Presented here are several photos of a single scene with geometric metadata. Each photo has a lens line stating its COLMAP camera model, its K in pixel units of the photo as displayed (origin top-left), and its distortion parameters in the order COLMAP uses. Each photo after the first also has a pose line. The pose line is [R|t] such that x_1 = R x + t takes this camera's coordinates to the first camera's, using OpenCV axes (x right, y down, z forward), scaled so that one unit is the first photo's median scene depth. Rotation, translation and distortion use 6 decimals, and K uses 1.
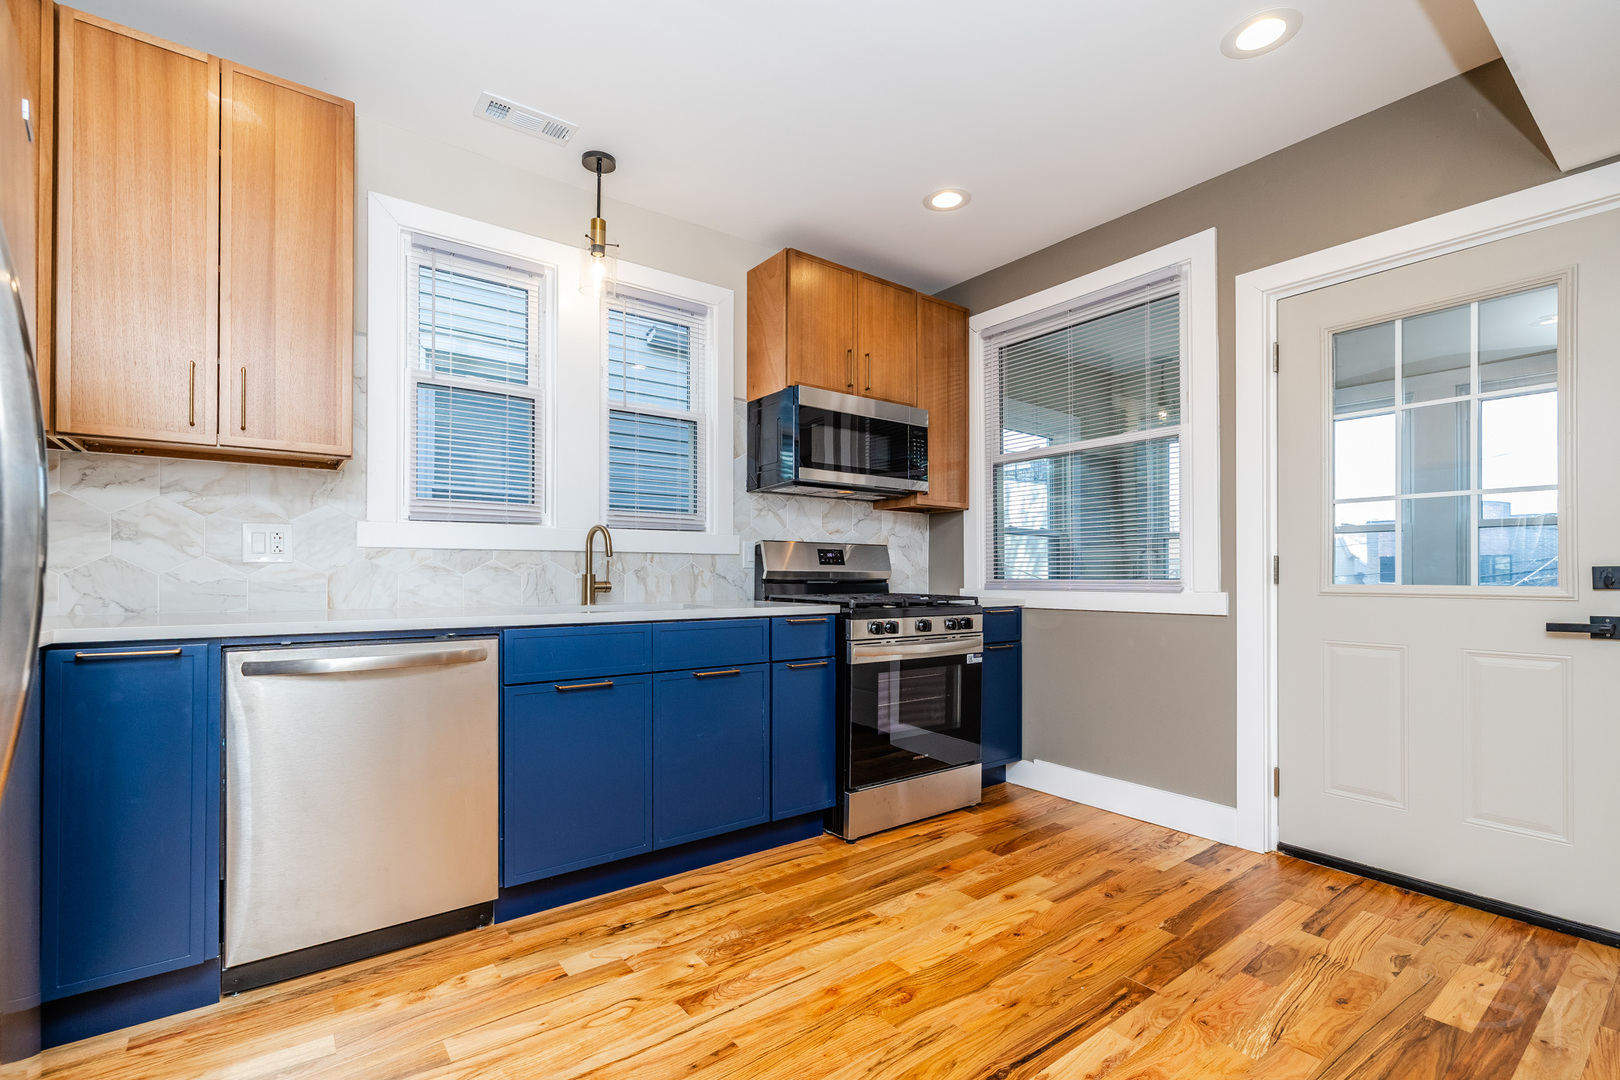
lens RADIAL K [[718.3, 0, 811.2], [0, 718.3, 572.4], [0, 0, 1]] dist [0.000127, 0.000362]
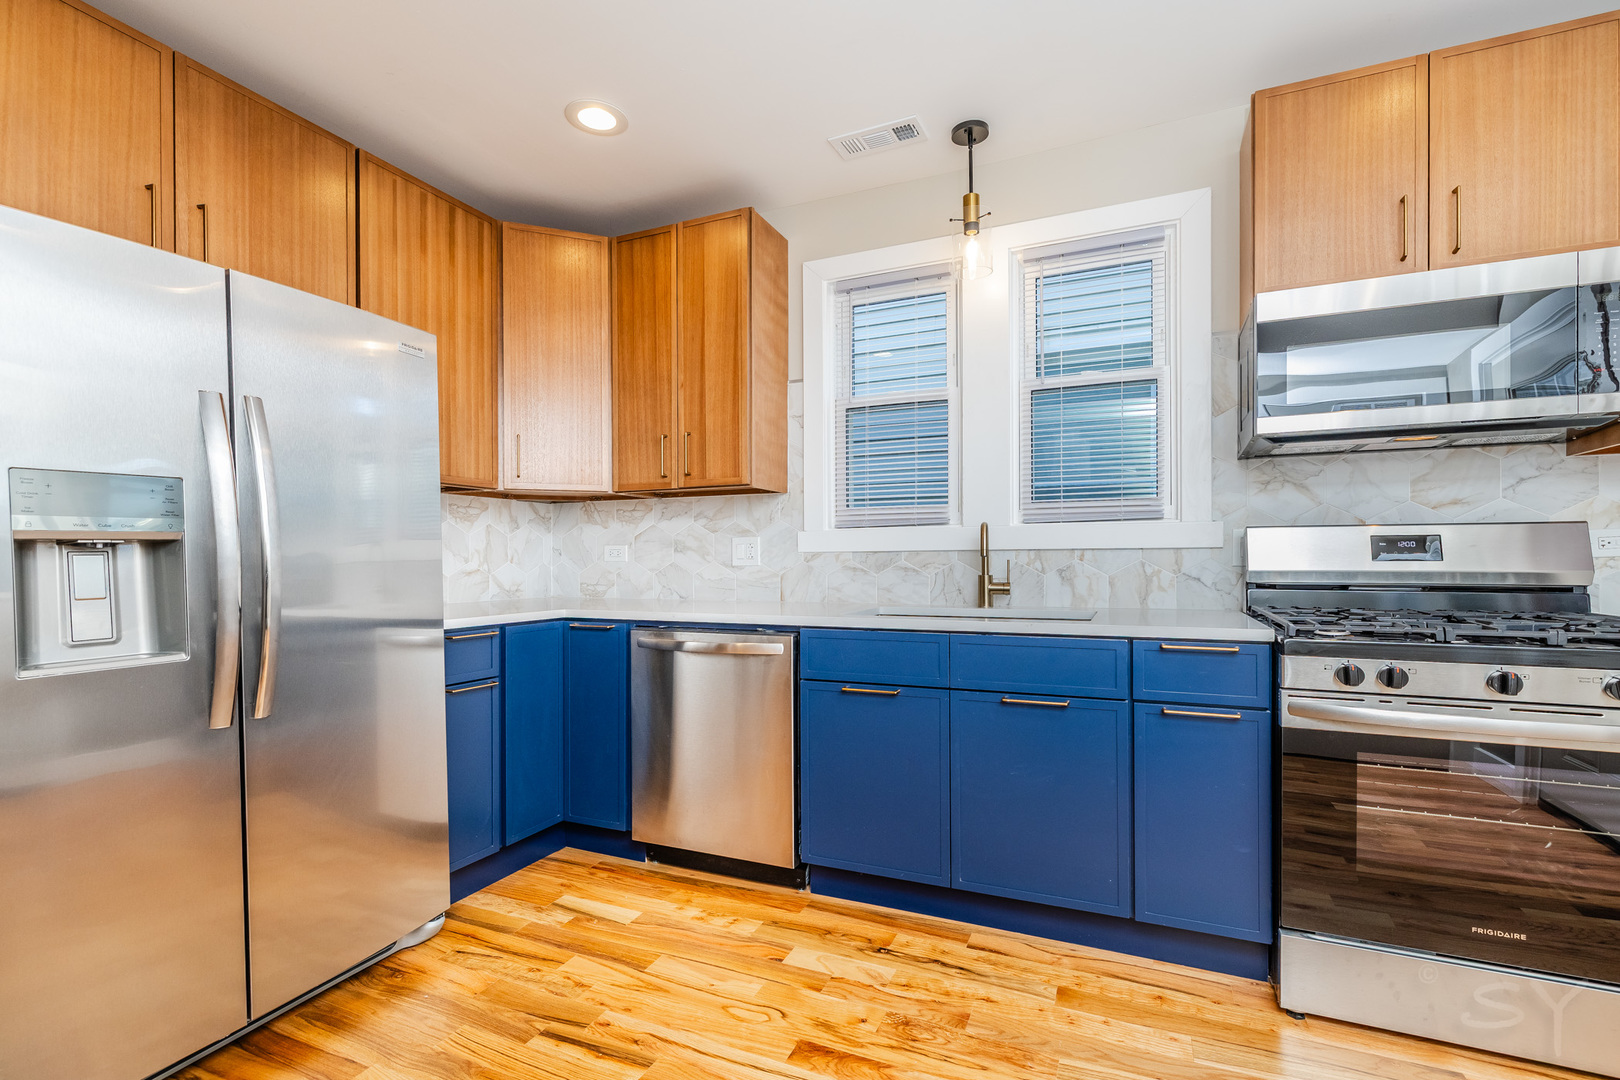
lens RADIAL K [[715.2, 0, 812.7], [0, 715.2, 563.7], [0, 0, 1]] dist [-0.000422, 0.000168]
pose [[0.499707, 0.000316, -0.866194, 0.428500], [0.006861, 0.999967, 0.004323, -0.019641], [0.866167, -0.008103, 0.499688, 0.376071]]
